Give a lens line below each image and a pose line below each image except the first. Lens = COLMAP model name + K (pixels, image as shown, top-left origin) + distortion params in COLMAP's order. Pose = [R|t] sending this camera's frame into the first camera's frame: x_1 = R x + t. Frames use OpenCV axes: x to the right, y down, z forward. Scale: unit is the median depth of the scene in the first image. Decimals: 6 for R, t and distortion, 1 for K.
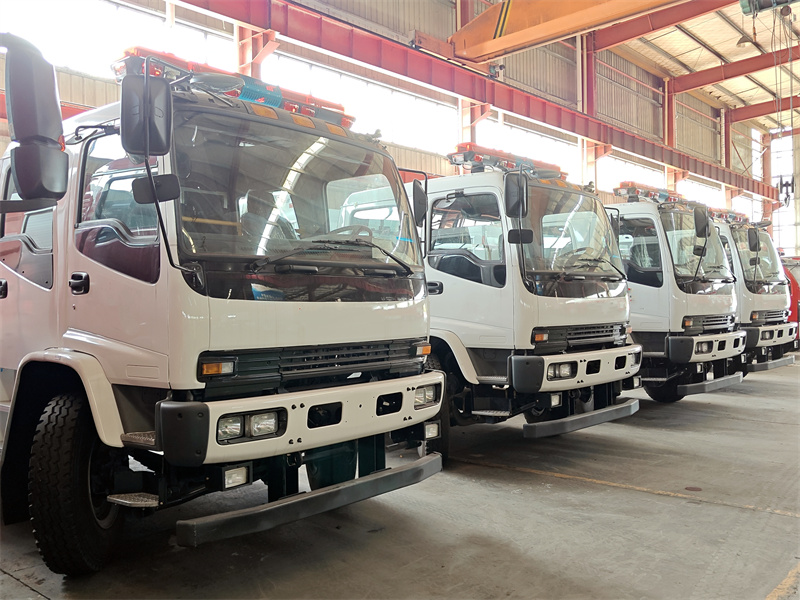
lens RADIAL K [[718.7, 0, 401.8], [0, 718.7, 267.2], [0, 0, 1]] dist [-0.240830, 0.000908]
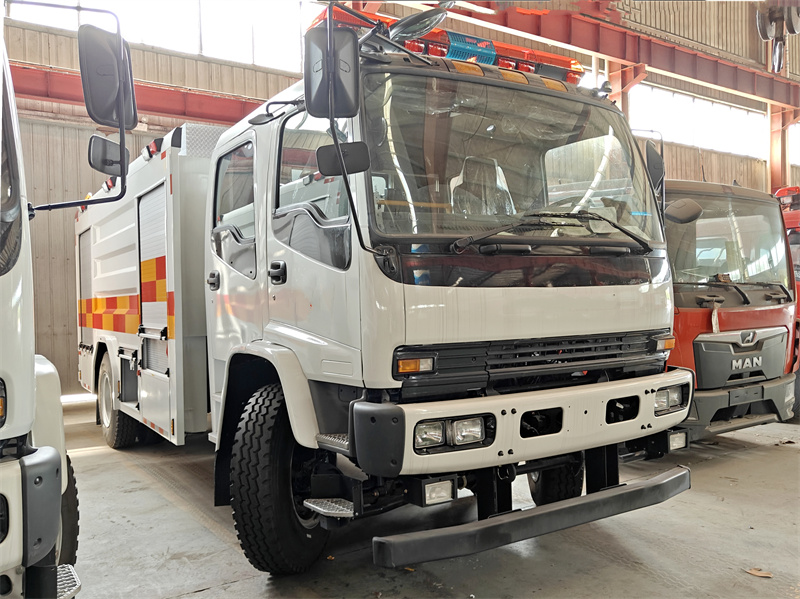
lens RADIAL K [[711.8, 0, 400.0], [0, 711.8, 299.5], [0, 0, 1]] dist [-0.022429, -0.011964]
pose [[0.945806, -0.005862, -0.324678, 0.006615], [0.026976, 0.997800, 0.060567, 0.007303], [0.323609, -0.066043, 0.943883, 0.151481]]
